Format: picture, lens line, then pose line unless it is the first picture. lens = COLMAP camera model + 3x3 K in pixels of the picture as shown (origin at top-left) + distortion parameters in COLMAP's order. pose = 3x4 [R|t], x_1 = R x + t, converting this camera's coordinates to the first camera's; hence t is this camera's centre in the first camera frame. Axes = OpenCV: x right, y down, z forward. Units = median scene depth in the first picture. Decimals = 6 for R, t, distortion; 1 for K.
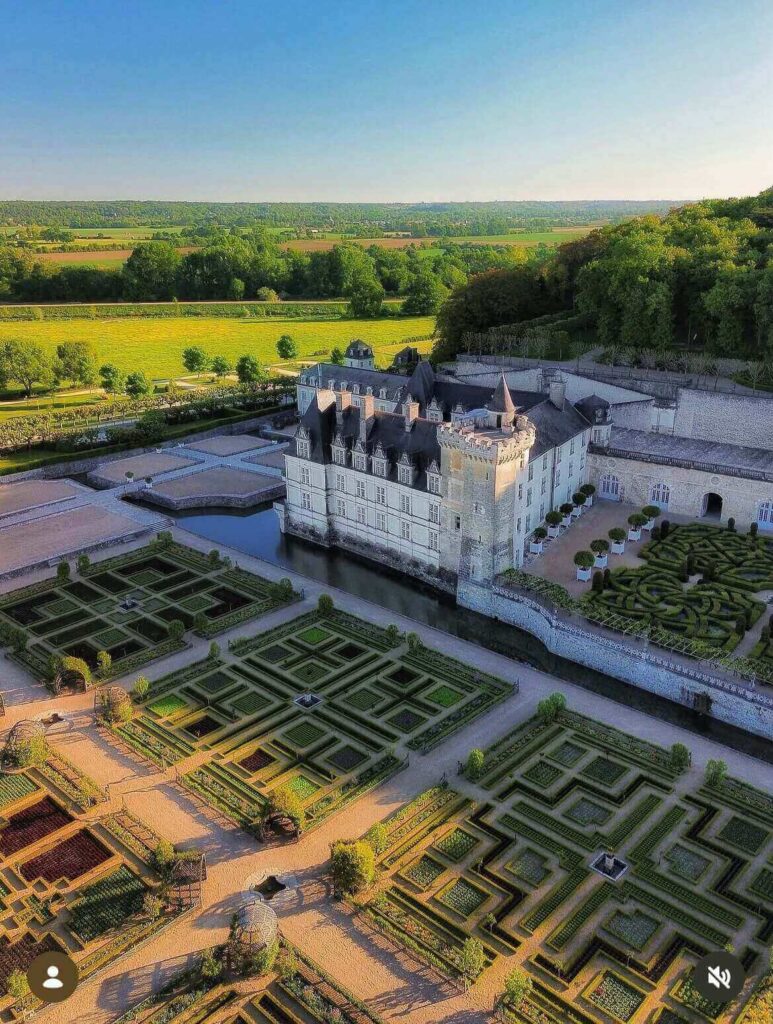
lens RADIAL K [[836.9, 0, 386.5], [0, 836.9, 512.0], [0, 0, 1]] dist [0.131996, -0.392238]
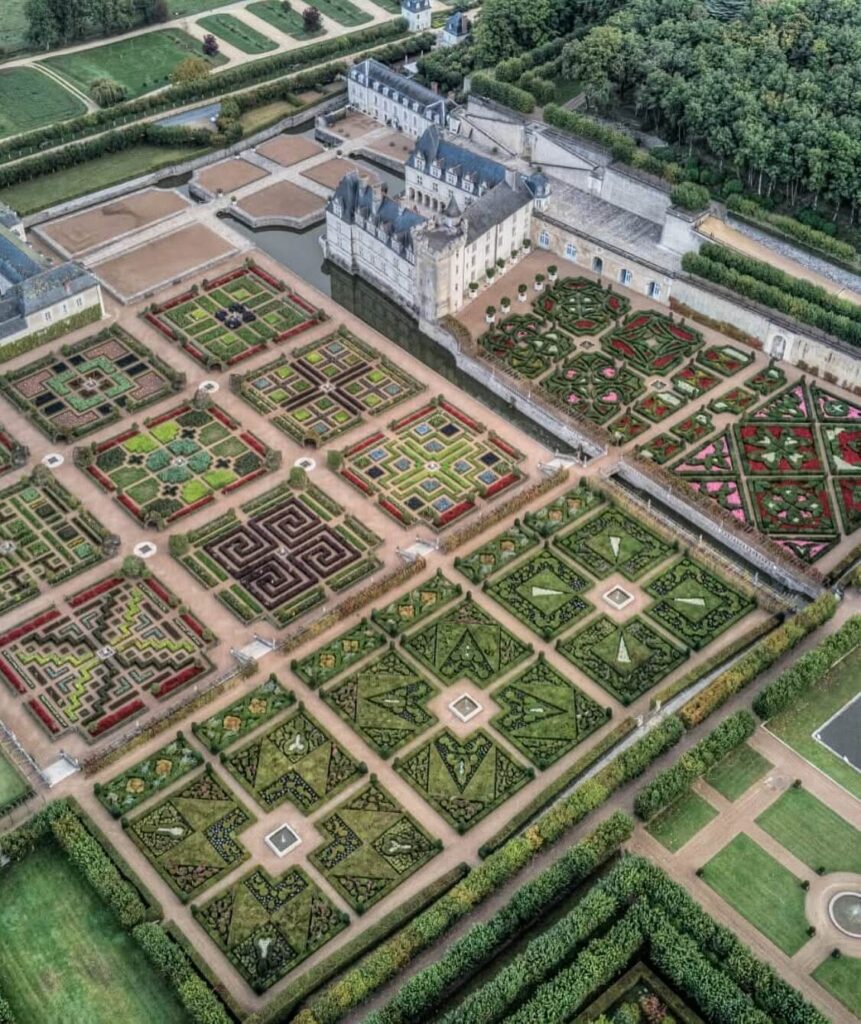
lens RADIAL K [[1219.2, 0, 430.5], [0, 1219.2, 512.0], [0, 0, 1]] dist [-0.007705, -0.004571]
pose [[0.995683, 0.076023, -0.053250, 0.256587], [-0.047141, 0.908397, 0.415442, -0.566139], [0.079956, -0.411138, 0.908060, -1.375276]]
